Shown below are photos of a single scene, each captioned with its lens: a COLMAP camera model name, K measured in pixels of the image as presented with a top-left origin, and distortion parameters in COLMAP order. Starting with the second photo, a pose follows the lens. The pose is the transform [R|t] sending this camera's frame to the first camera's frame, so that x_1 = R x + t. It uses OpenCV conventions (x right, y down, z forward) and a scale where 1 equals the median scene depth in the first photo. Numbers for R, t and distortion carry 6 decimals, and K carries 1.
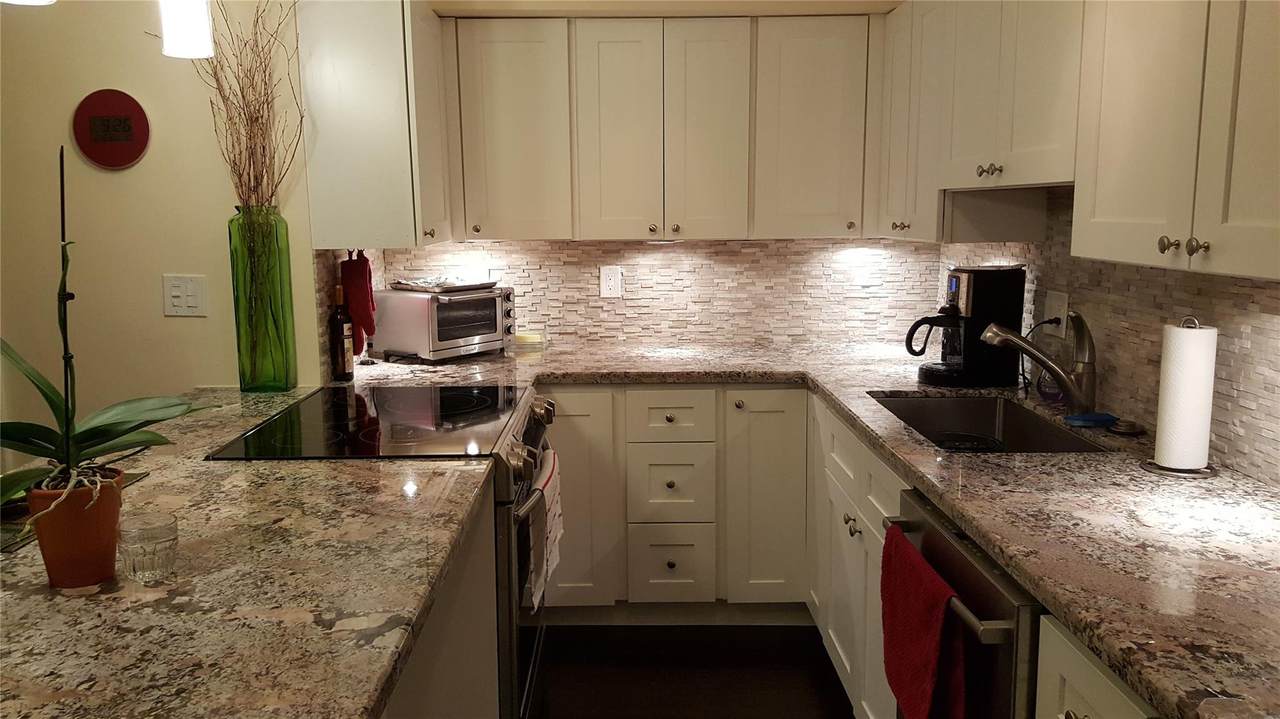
lens RADIAL K [[944.1, 0, 632.6], [0, 944.1, 354.9], [0, 0, 1]] dist [0.120229, -0.190614]
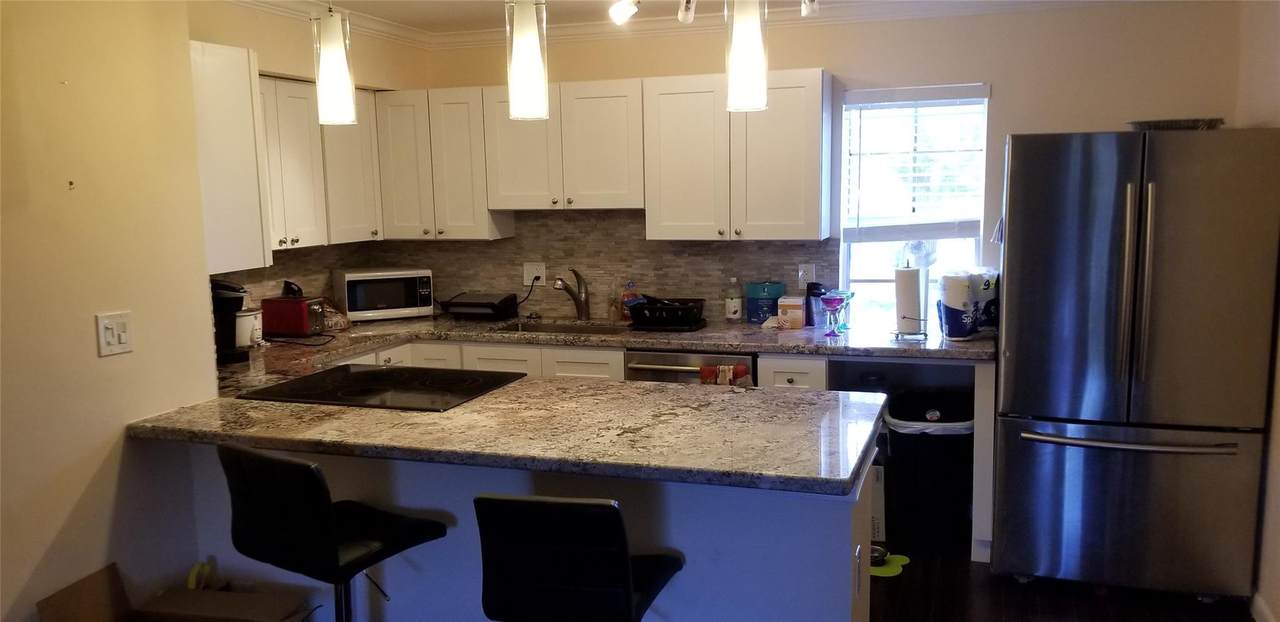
lens RADIAL K [[1001.0, 0, 642.2], [0, 1001.0, 330.7], [0, 0, 1]] dist [0.033032, -0.003026]
pose [[0.326699, -0.138493, 0.934926, -0.990603], [0.160570, 0.982958, 0.089499, -0.055293], [-0.931389, 0.120882, 0.343369, 0.104649]]
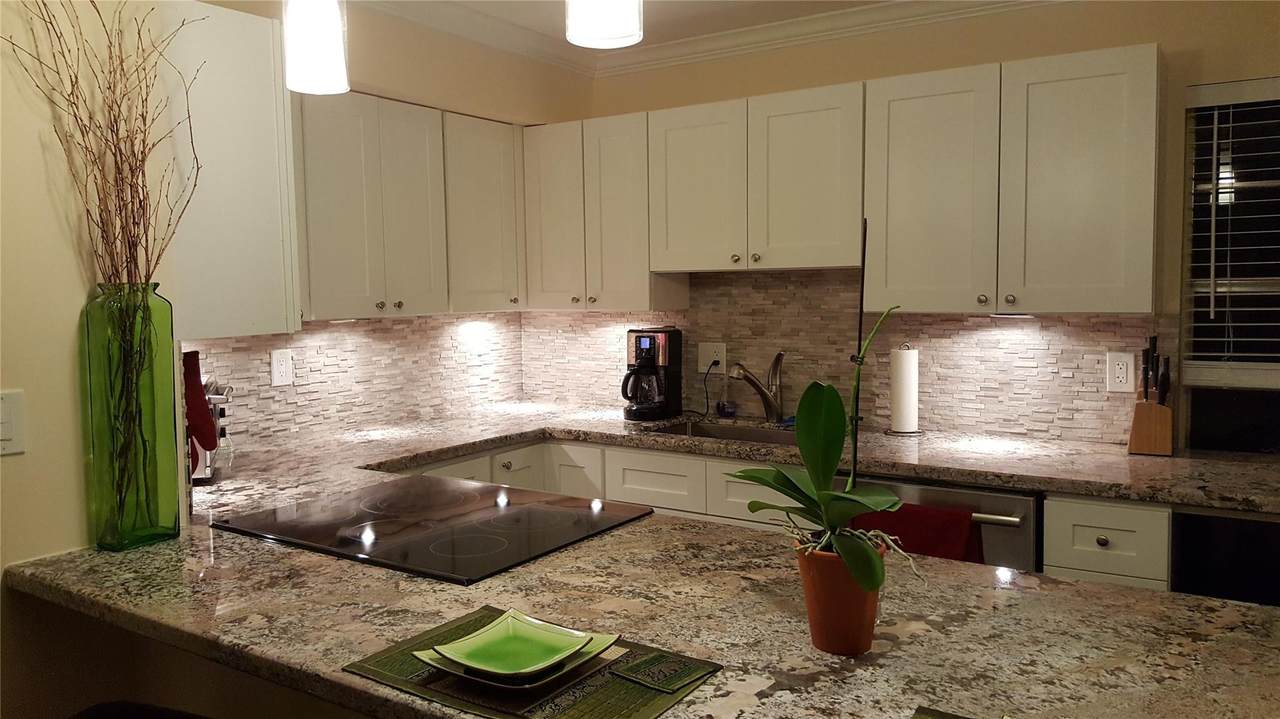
lens RADIAL K [[941.6, 0, 629.4], [0, 941.6, 356.1], [0, 0, 1]] dist [0.193875, -0.365726]
pose [[0.556901, -0.064207, 0.828093, -0.586271], [0.135830, 0.990625, -0.014538, -0.030800], [-0.819397, 0.120576, 0.560402, 0.229341]]
